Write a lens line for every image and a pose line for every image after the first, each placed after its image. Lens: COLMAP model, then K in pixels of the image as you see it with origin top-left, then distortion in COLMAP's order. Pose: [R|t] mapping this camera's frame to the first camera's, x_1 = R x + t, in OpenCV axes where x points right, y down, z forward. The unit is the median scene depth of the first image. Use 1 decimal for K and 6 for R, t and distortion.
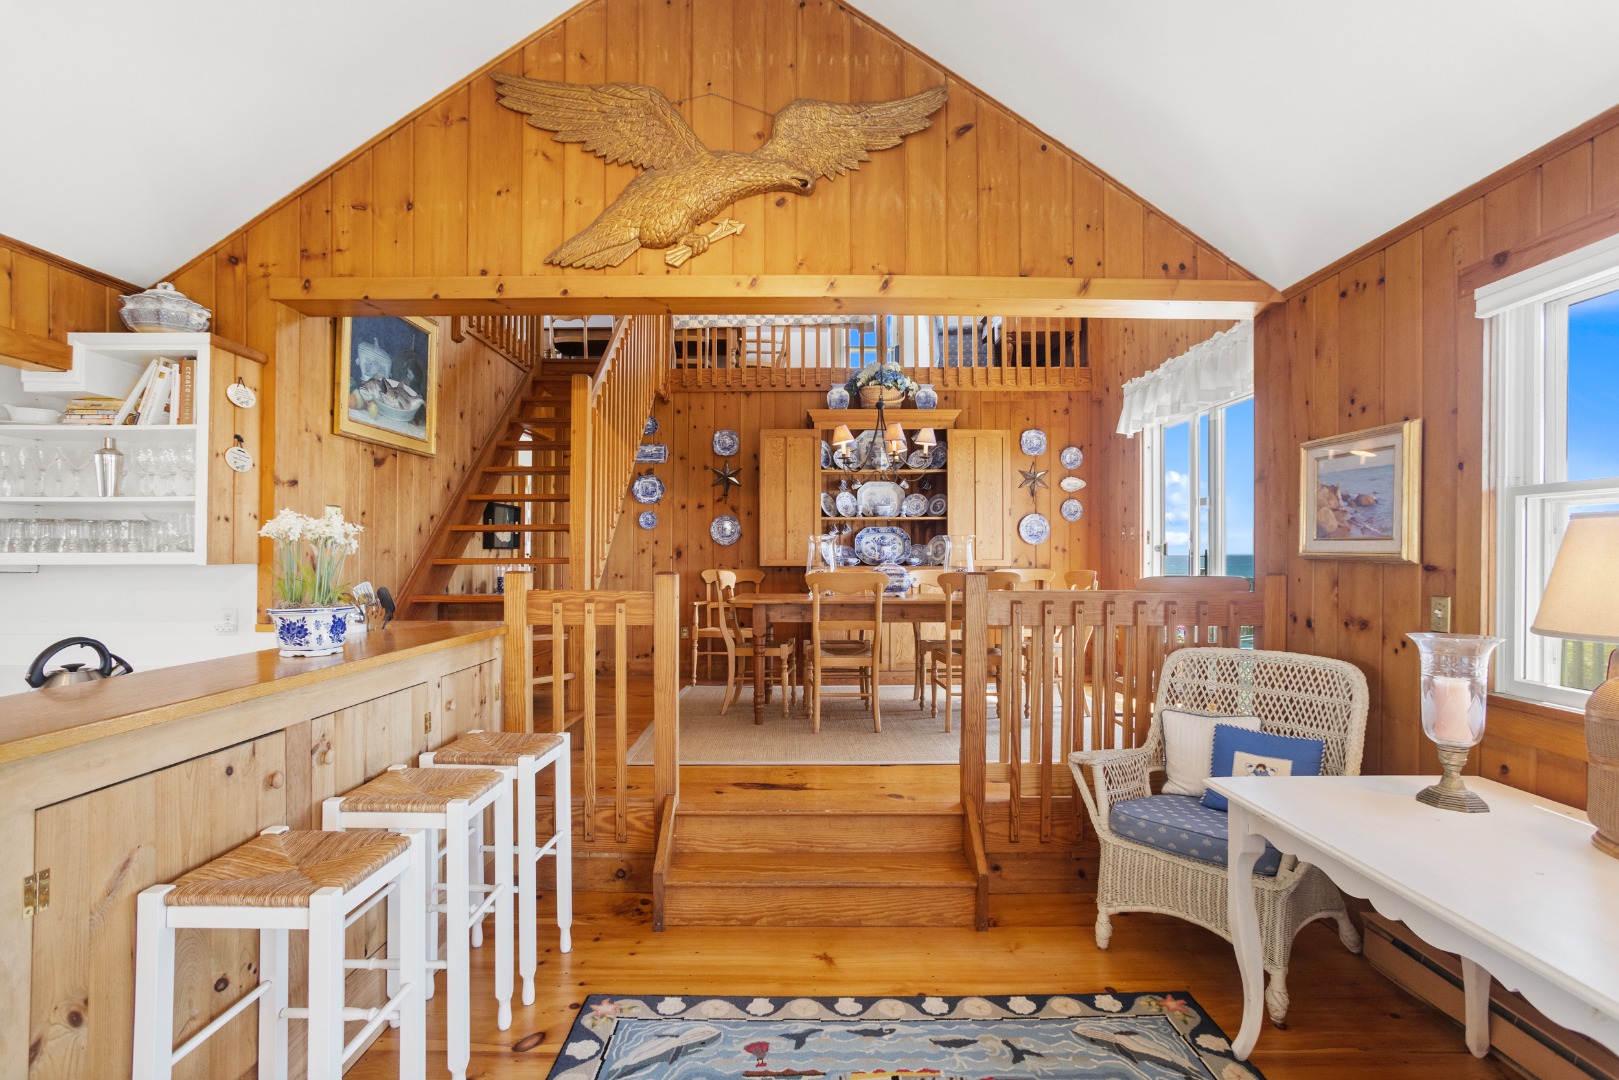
lens RADIAL K [[786.0, 0, 803.5], [0, 786.0, 553.2], [0, 0, 1]] dist [-0.067414, 0.040923]
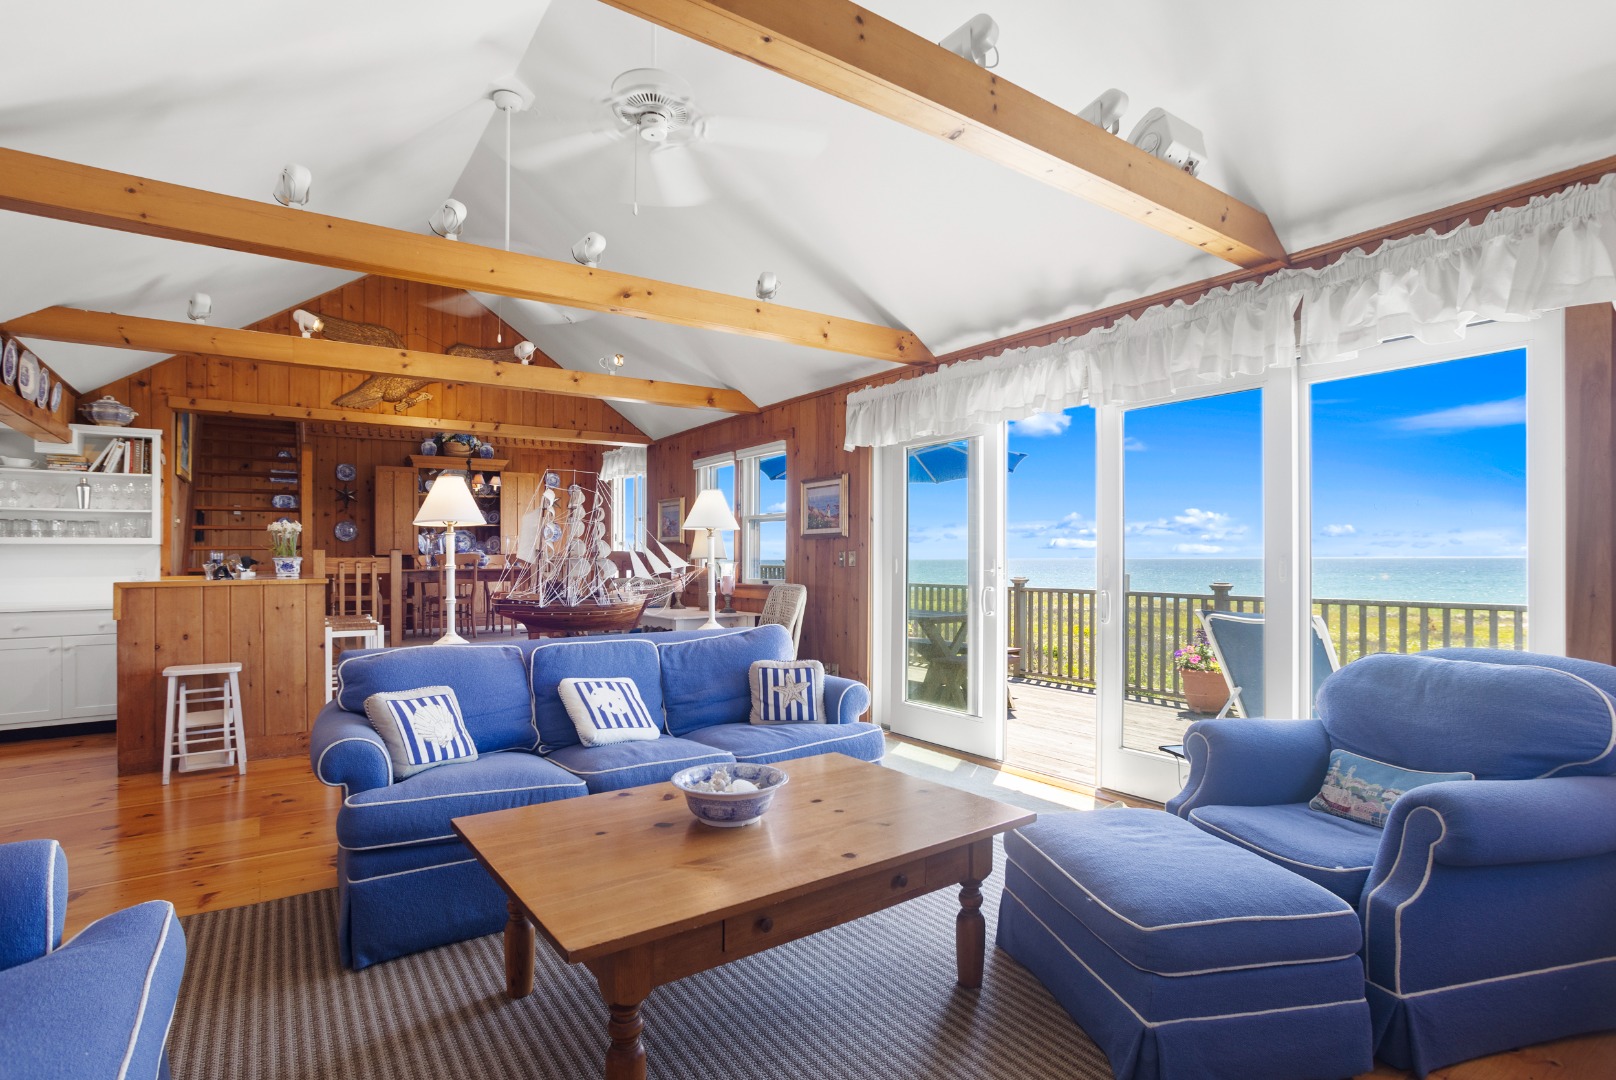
lens RADIAL K [[784.5, 0, 802.0], [0, 784.5, 553.2], [0, 0, 1]] dist [-0.067414, 0.040923]
pose [[0.818942, -0.003834, 0.573863, -0.491000], [0.008482, 0.999949, -0.005423, 0.058220], [-0.573813, 0.009308, 0.818933, -1.462943]]
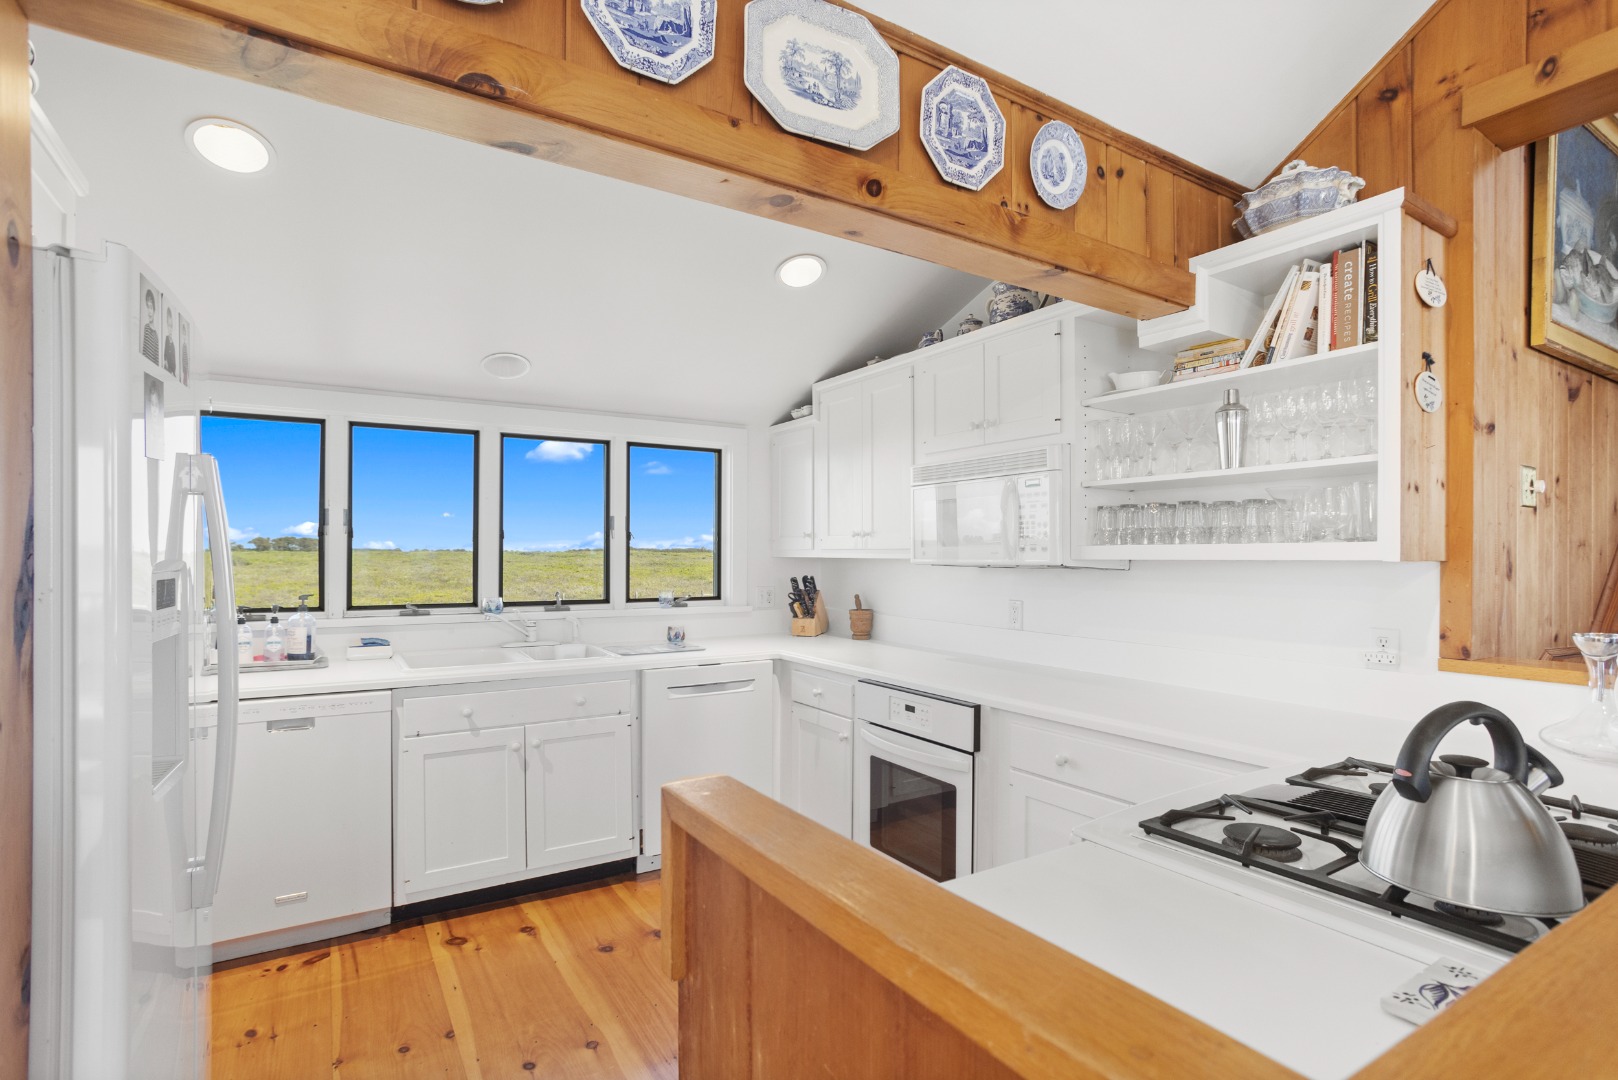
lens RADIAL K [[785.5, 0, 803.0], [0, 785.5, 553.2], [0, 0, 1]] dist [-0.067414, 0.040923]
pose [[0.528810, -0.002256, -0.848738, -0.455641], [-0.003203, 0.999984, -0.004653, 0.011729], [0.848734, 0.005179, 0.528794, 0.233219]]
